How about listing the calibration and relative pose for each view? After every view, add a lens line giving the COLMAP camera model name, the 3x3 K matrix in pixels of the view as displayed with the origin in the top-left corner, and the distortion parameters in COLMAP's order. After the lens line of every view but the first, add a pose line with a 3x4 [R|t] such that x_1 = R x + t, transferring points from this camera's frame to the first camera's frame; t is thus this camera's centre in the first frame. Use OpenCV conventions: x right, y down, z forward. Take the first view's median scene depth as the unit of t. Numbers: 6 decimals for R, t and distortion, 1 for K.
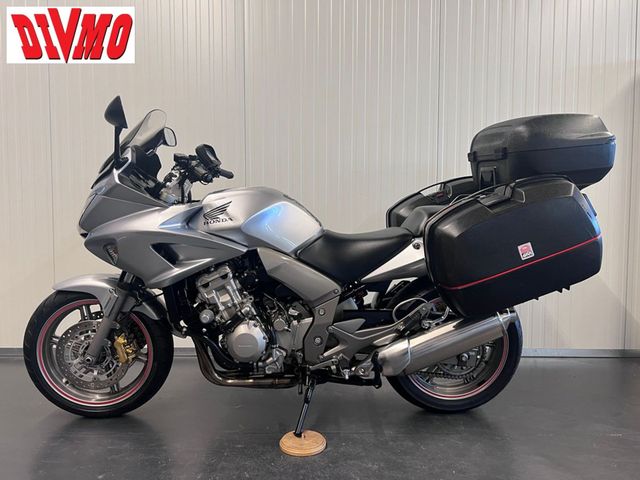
lens RADIAL K [[489.6, 0, 320.0], [0, 489.6, 240.0], [0, 0, 1]] dist [0.122247, -0.230174]
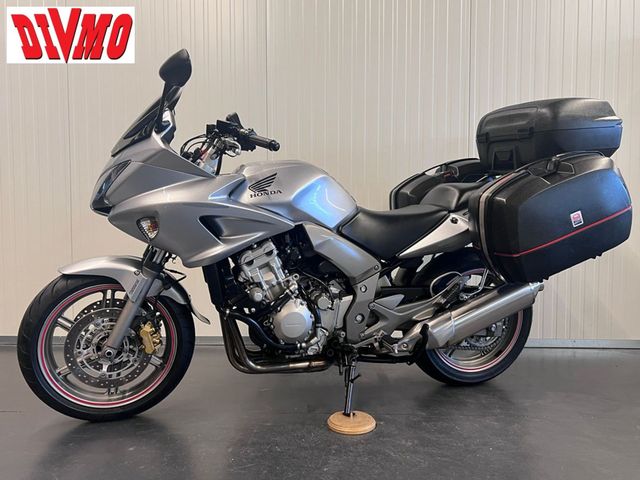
lens RADIAL K [[528.7, 0, 320.0], [0, 528.7, 240.0], [0, 0, 1]] dist [0.062707, -0.001842]
pose [[0.971931, -0.010960, 0.235012, -0.328324], [0.013350, 0.999874, -0.008580, 0.057433], [-0.234889, 0.011477, 0.971955, -0.005331]]
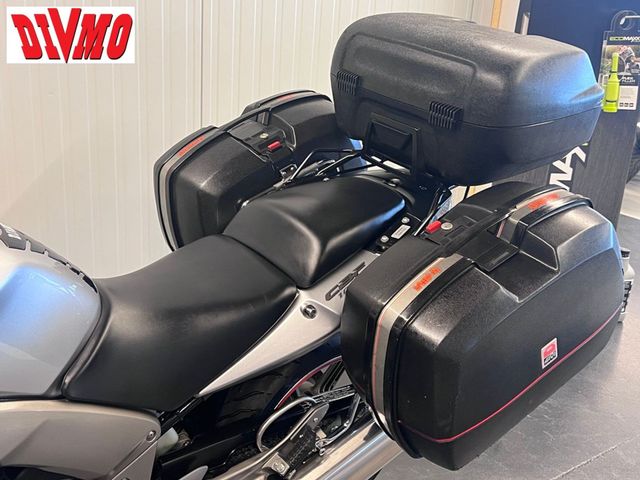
lens RADIAL K [[764.0, 0, 309.9], [0, 764.0, 241.0], [0, 0, 1]] dist [0.083976, -0.003535]
pose [[0.812490, -0.150369, 0.563249, -0.221810], [-0.032064, 0.953174, 0.300718, -0.282581], [-0.582093, -0.262390, 0.769623, 0.420597]]
